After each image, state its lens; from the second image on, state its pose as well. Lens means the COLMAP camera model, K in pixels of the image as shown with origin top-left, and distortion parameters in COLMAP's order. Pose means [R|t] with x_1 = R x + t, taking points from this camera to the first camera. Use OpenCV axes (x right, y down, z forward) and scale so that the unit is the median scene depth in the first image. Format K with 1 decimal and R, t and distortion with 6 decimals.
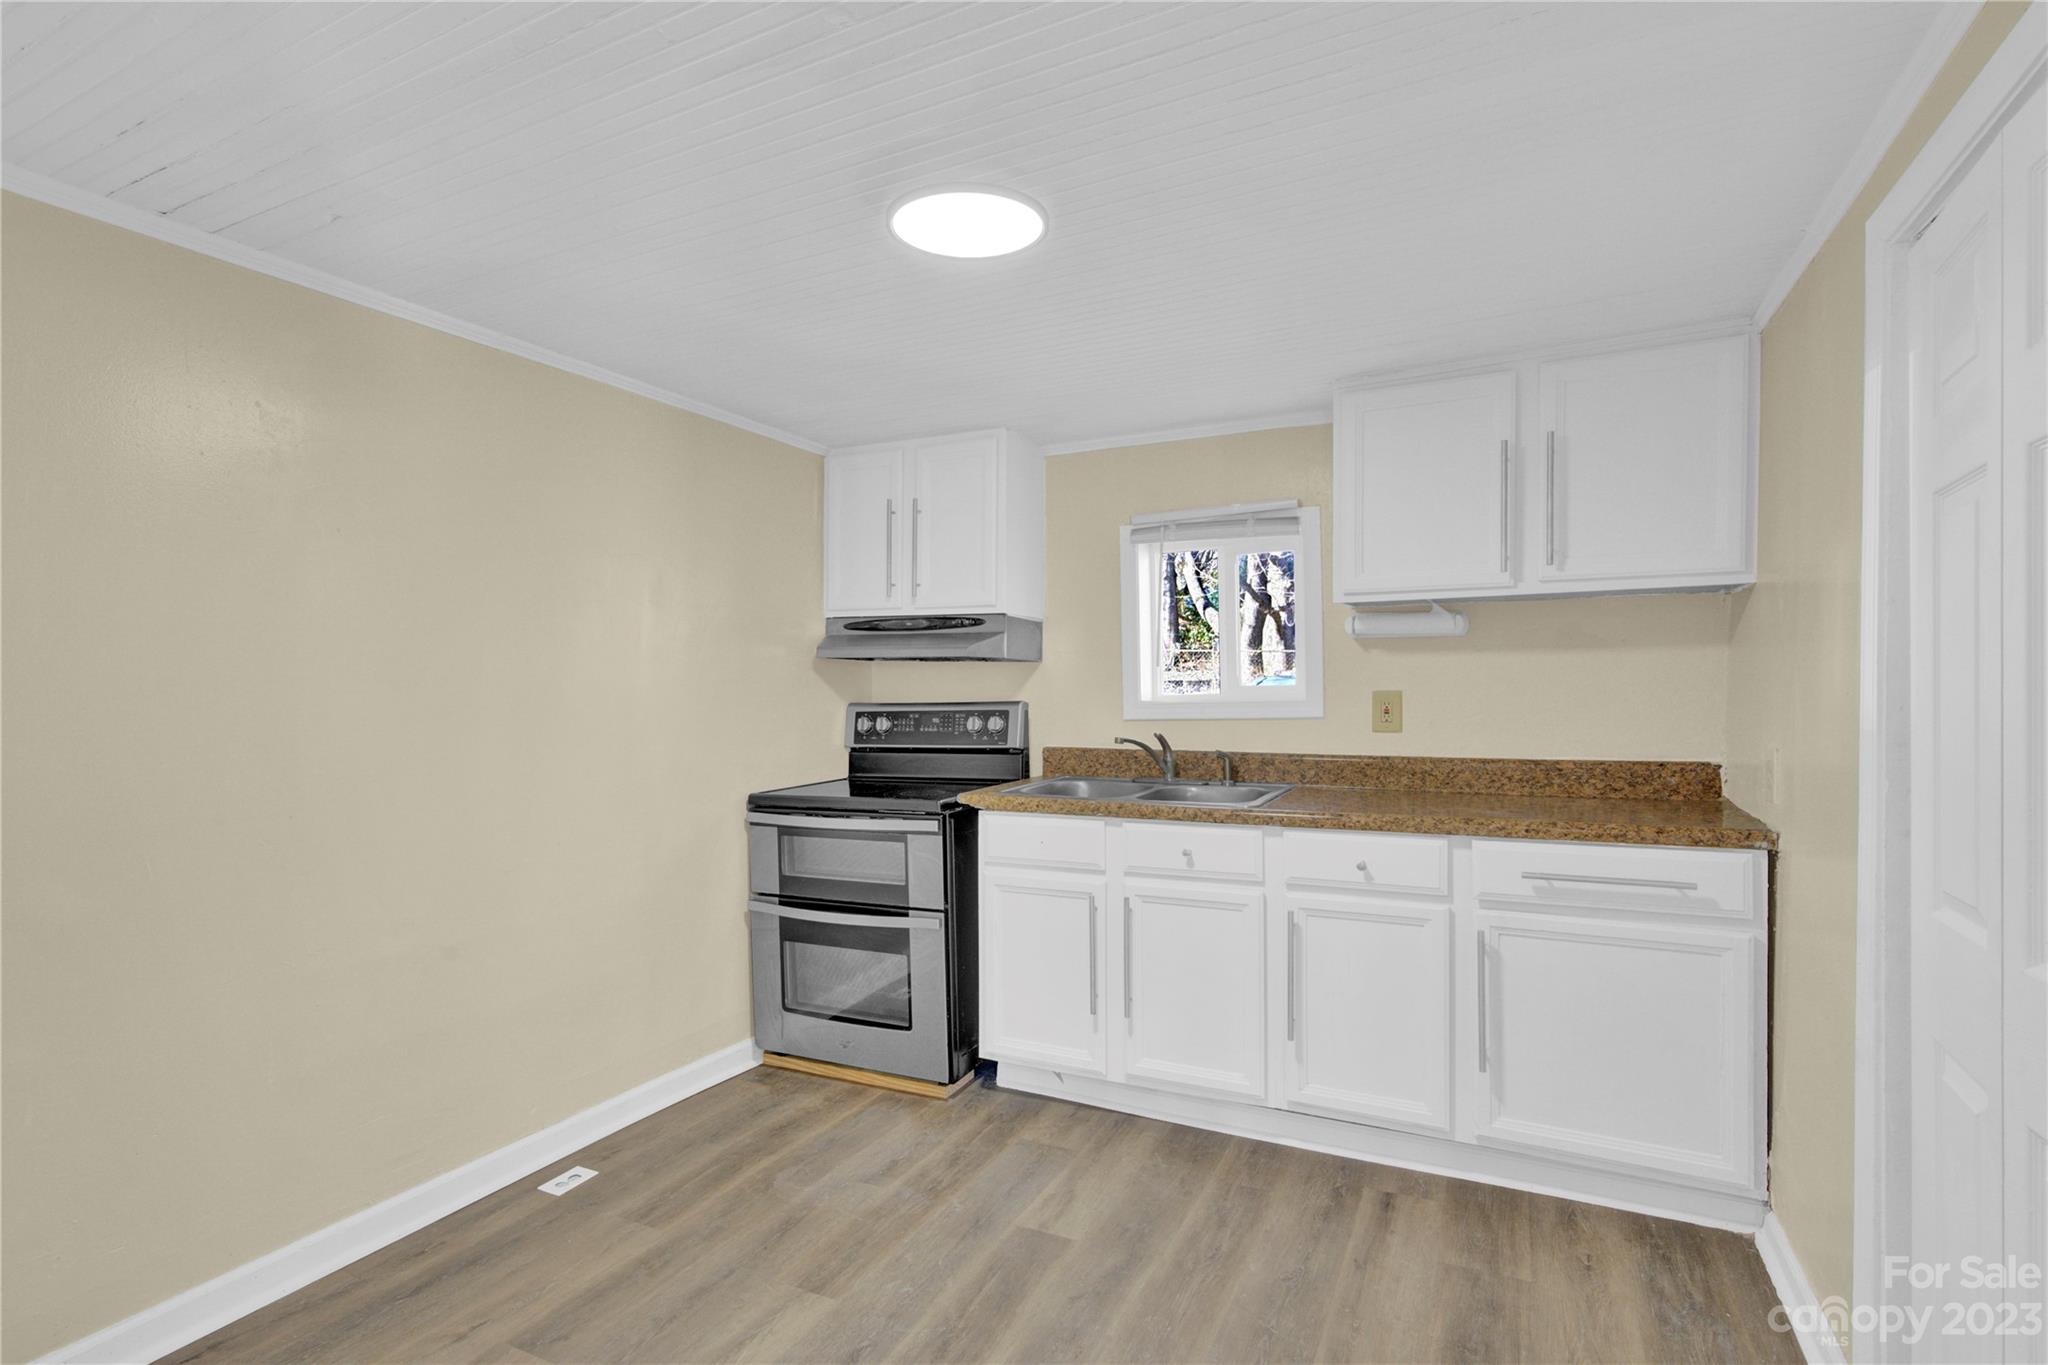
lens RADIAL K [[999.5, 0, 1024.2], [0, 999.5, 705.0], [0, 0, 1]] dist [-0.048920, 0.000215]
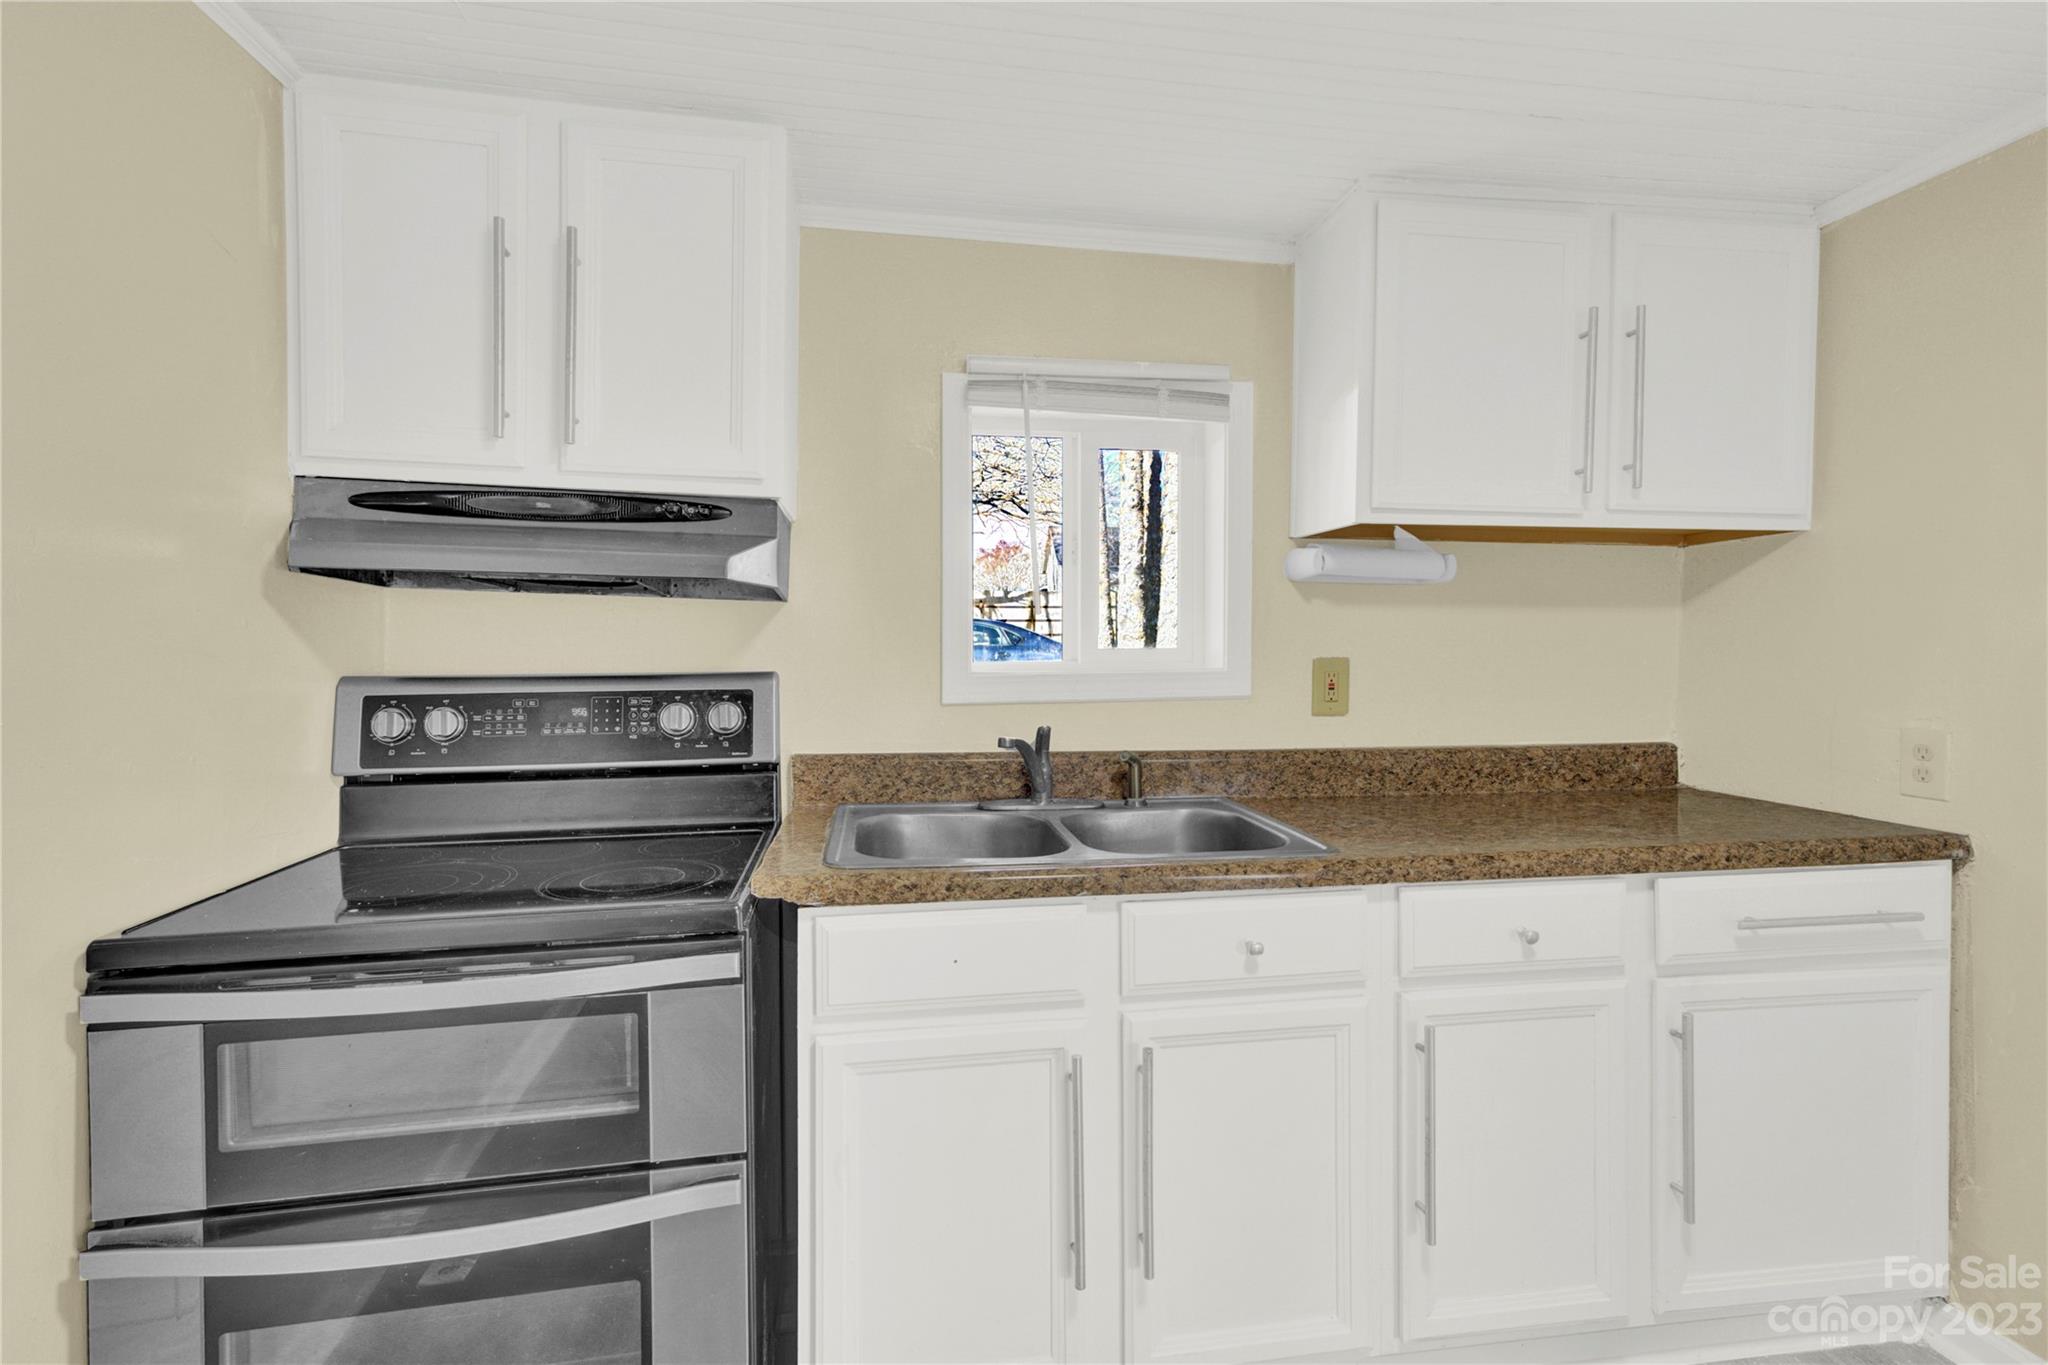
lens RADIAL K [[967.1, 0, 1024.0], [0, 967.1, 682.5], [0, 0, 1]] dist [0.001620, -0.000099]
pose [[0.808560, -0.006804, 0.588375, -0.212682], [0.003565, 0.999971, 0.006666, -0.001742], [-0.588403, -0.003292, 0.808561, 0.543626]]
